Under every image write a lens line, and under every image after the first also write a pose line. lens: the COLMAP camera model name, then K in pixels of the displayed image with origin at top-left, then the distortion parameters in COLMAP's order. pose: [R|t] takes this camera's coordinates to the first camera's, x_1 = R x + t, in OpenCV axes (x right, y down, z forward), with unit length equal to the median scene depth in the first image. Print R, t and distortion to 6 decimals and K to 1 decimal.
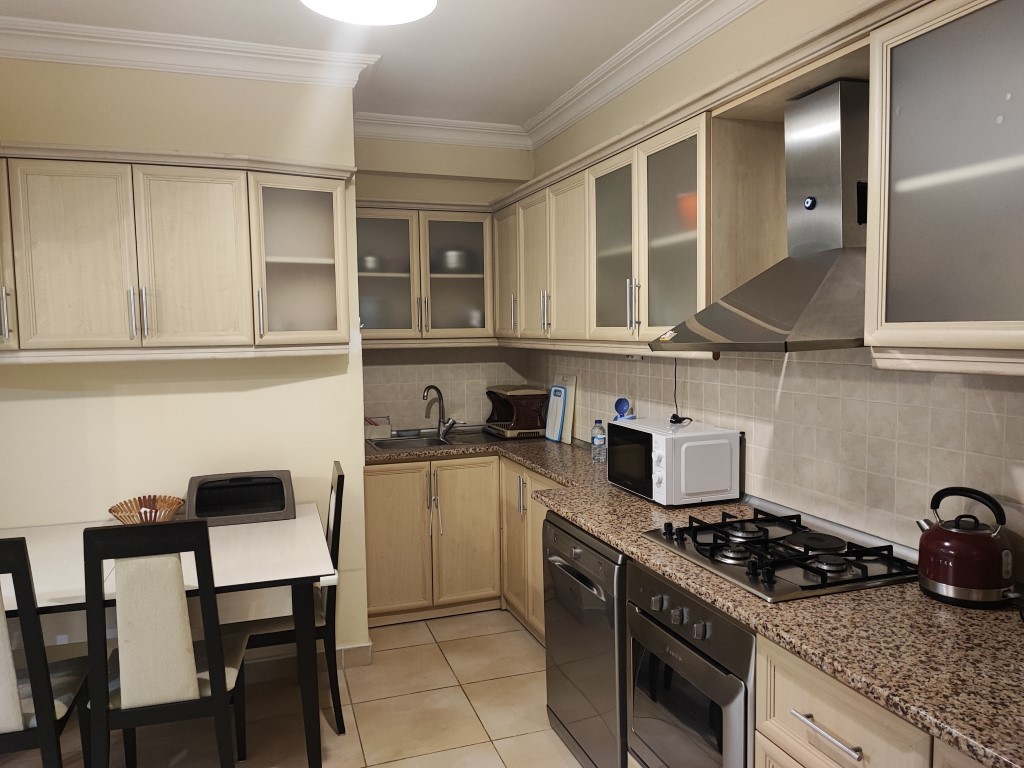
lens RADIAL K [[744.2, 0, 510.8], [0, 744.2, 384.1], [0, 0, 1]] dist [0.021218, -0.021402]
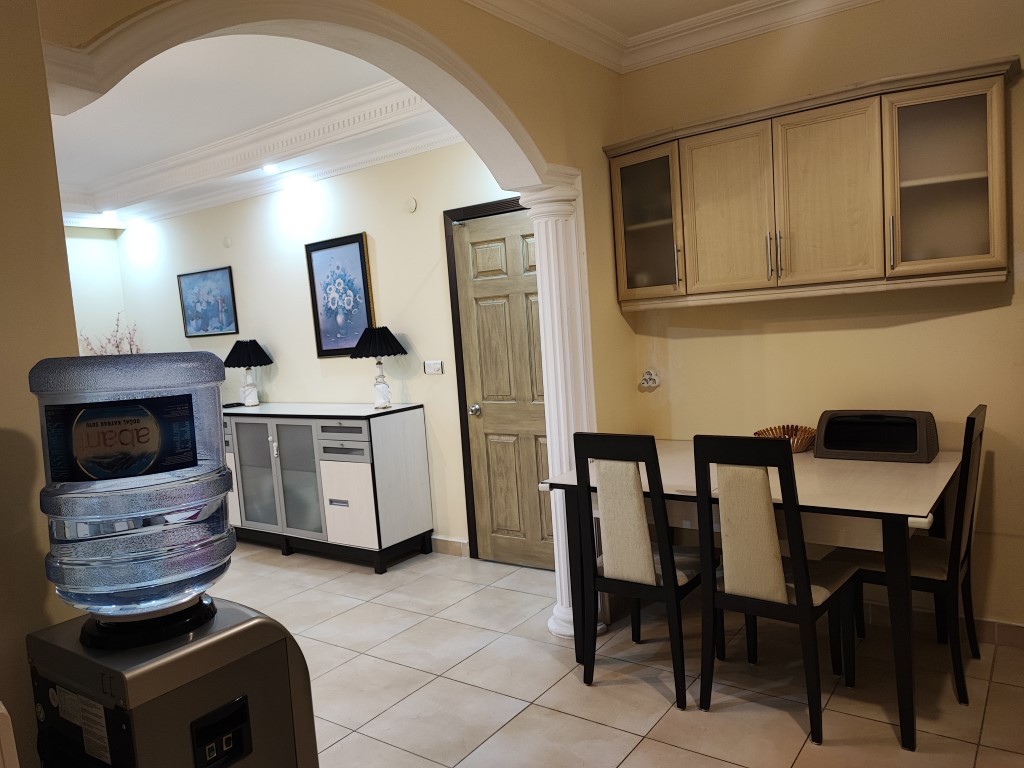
lens RADIAL K [[744.2, 0, 517.5], [0, 744.2, 385.2], [0, 0, 1]] dist [0.021218, -0.021402]
pose [[0.580409, 0.039919, -0.813346, 0.190212], [0.003428, 0.998669, 0.051461, 0.039194], [0.814318, -0.032657, 0.579500, 0.055907]]
